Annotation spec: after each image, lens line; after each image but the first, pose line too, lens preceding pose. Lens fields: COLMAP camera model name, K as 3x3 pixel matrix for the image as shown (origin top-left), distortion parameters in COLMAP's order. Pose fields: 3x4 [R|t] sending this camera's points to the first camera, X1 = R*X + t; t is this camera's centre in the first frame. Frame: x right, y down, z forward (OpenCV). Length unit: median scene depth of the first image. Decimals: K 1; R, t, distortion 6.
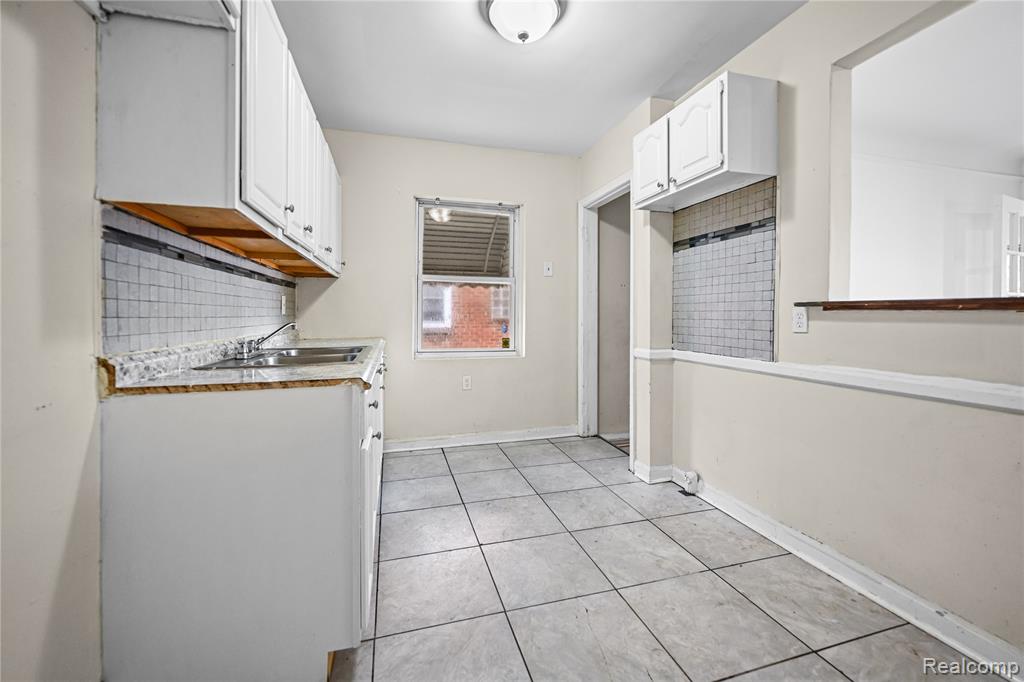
lens RADIAL K [[409.8, 0, 511.5], [0, 409.8, 315.2], [0, 0, 1]] dist [-0.001014, 0.000043]
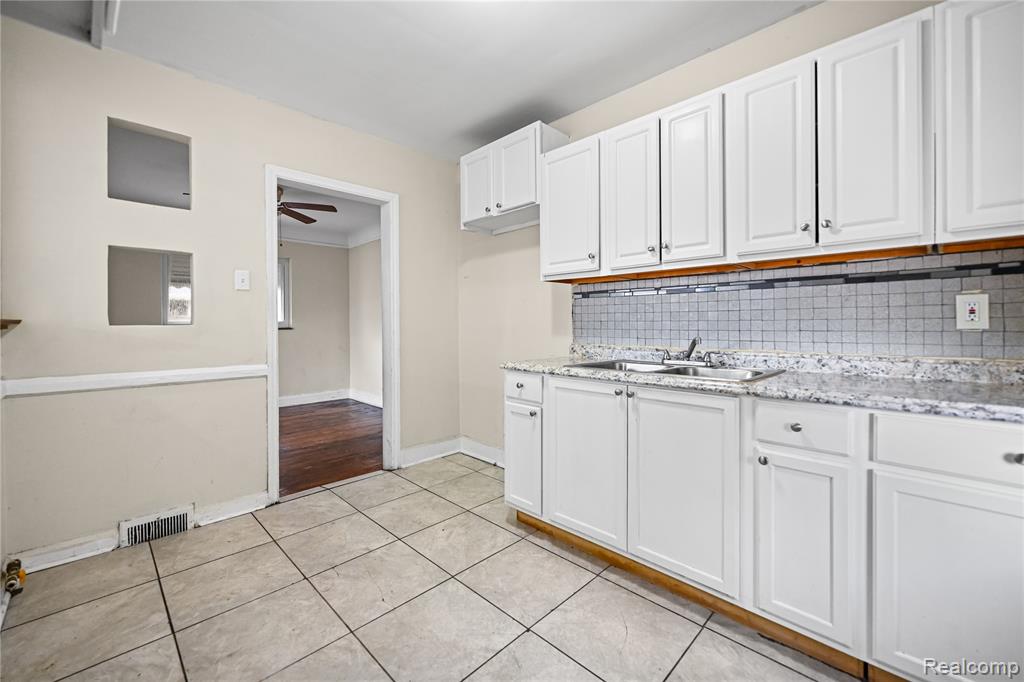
lens RADIAL K [[409.8, 0, 512.2], [0, 409.8, 331.0], [0, 0, 1]] dist [-0.001014, 0.000043]
pose [[-0.870395, 0.010889, -0.492233, 0.416087], [0.003616, 0.999870, 0.015725, -0.015911], [0.492341, 0.011907, -0.870321, 2.118043]]
